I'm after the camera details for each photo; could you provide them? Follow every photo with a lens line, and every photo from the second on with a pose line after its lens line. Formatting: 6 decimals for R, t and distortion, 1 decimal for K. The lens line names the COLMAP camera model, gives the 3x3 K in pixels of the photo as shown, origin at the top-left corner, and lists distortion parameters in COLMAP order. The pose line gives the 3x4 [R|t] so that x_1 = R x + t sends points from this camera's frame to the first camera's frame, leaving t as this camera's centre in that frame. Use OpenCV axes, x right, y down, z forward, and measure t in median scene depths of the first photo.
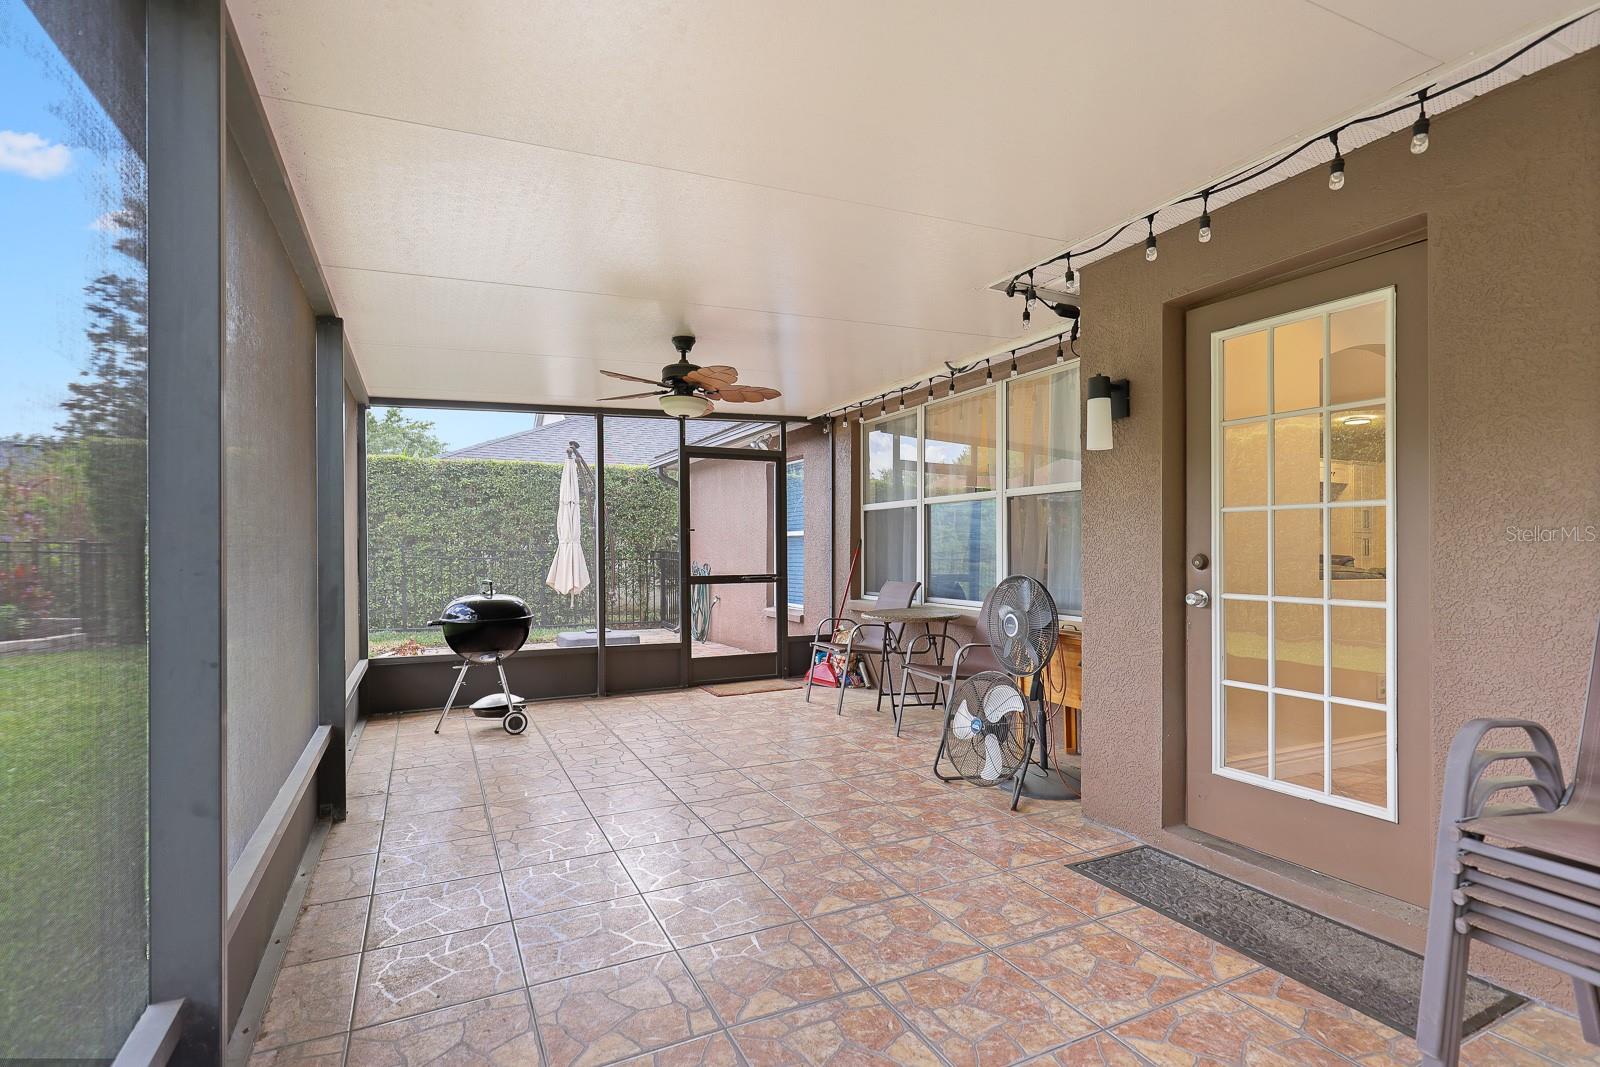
lens RADIAL K [[768.0, 0, 799.5], [0, 768.0, 538.8], [0, 0, 1]] dist [0.002902, -0.000060]
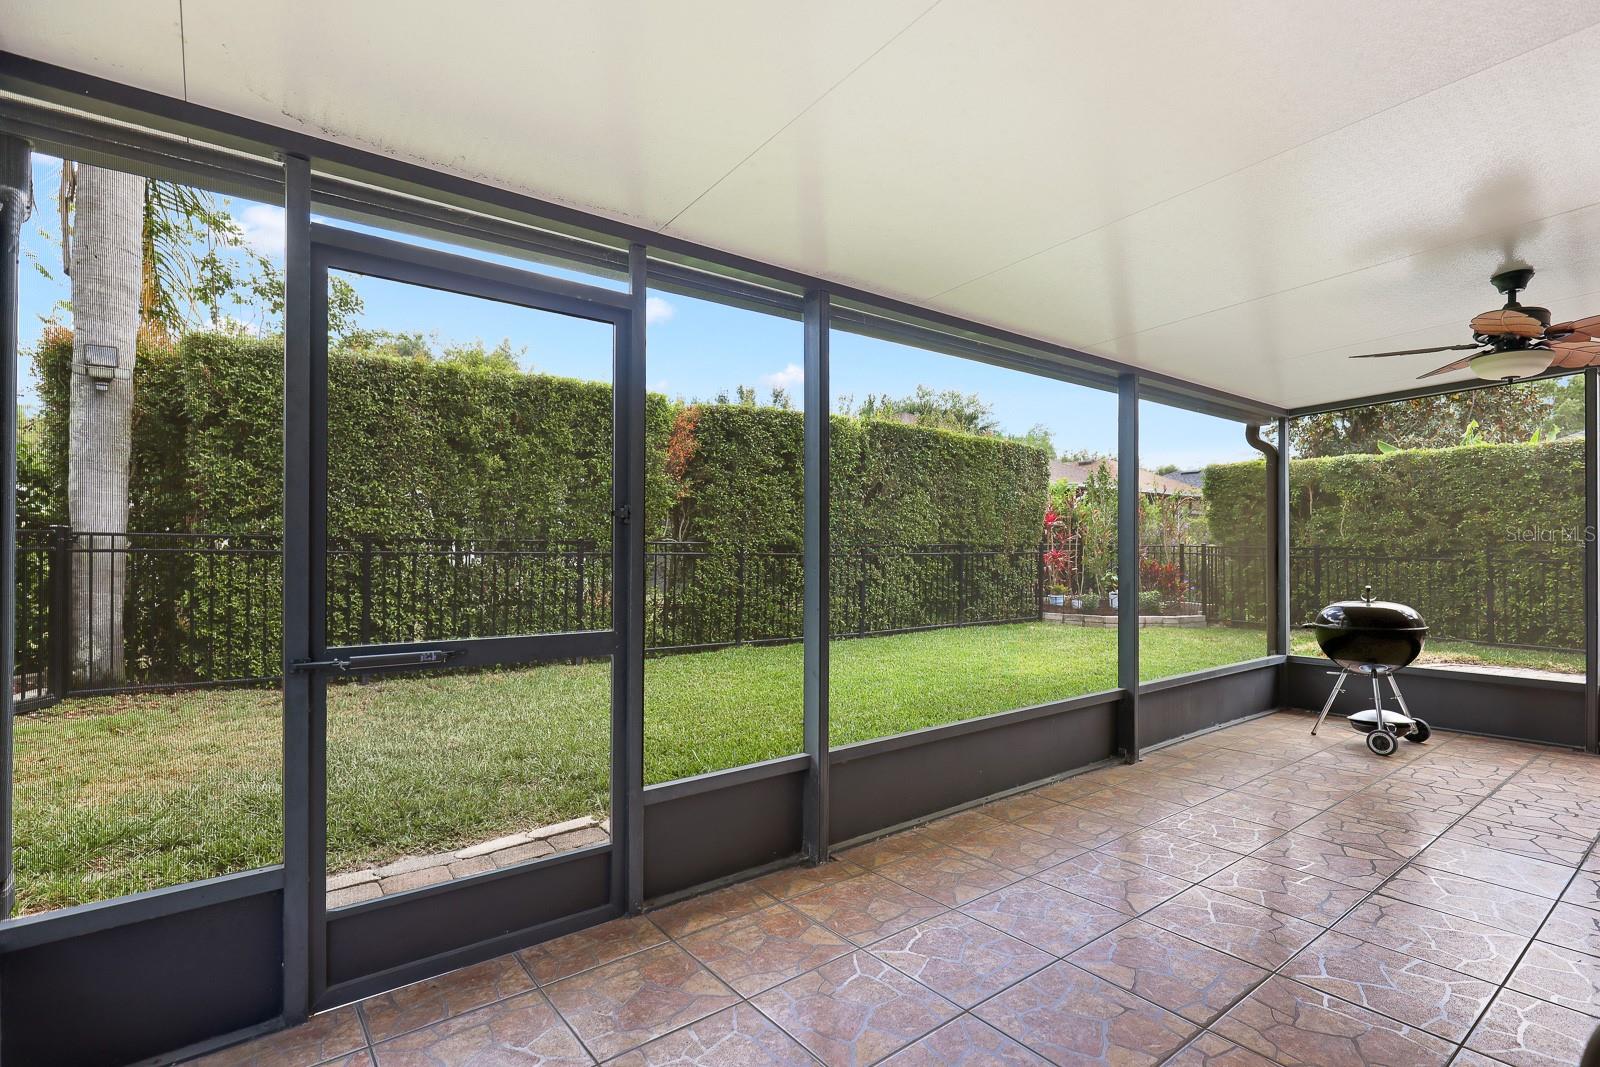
lens RADIAL K [[757.5, 0, 804.9], [0, 757.5, 545.5], [0, 0, 1]] dist [0.002800, -0.001157]
pose [[0.204971, -0.008180, -0.978734, 0.368286], [0.015907, 0.999861, -0.005025, -0.002050], [0.978639, -0.014539, 0.205073, 0.142477]]
